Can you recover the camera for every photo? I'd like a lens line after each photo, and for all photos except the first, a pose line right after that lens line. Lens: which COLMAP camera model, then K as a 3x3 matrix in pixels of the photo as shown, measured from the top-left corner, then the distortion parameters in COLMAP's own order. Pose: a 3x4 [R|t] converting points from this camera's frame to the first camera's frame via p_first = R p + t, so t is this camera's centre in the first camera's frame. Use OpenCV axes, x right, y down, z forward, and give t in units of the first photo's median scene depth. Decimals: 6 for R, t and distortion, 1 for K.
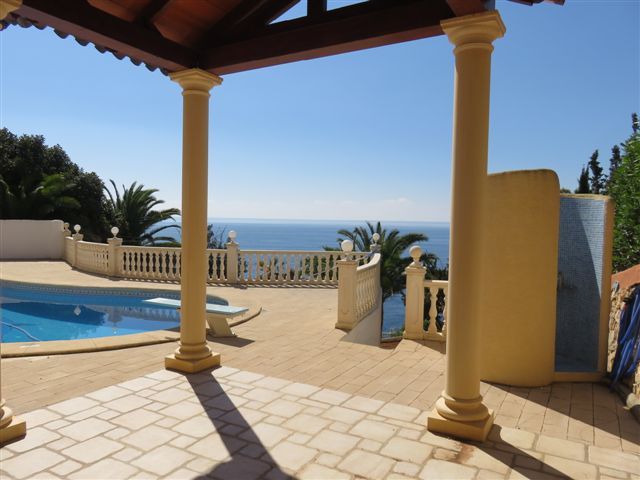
lens RADIAL K [[477.6, 0, 320.1], [0, 477.6, 240.1], [0, 0, 1]] dist [-0.007163, 0.001013]
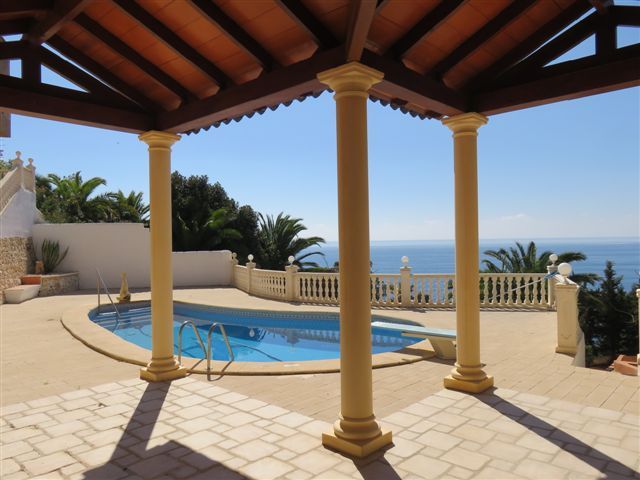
lens RADIAL K [[477.6, 0, 319.8], [0, 477.6, 241.0], [0, 0, 1]] dist [-0.007163, 0.001013]
pose [[0.974369, -0.036133, -0.222033, -0.121970], [0.026194, 0.998525, -0.047547, -0.007009], [0.223424, 0.040513, 0.973879, -0.044837]]
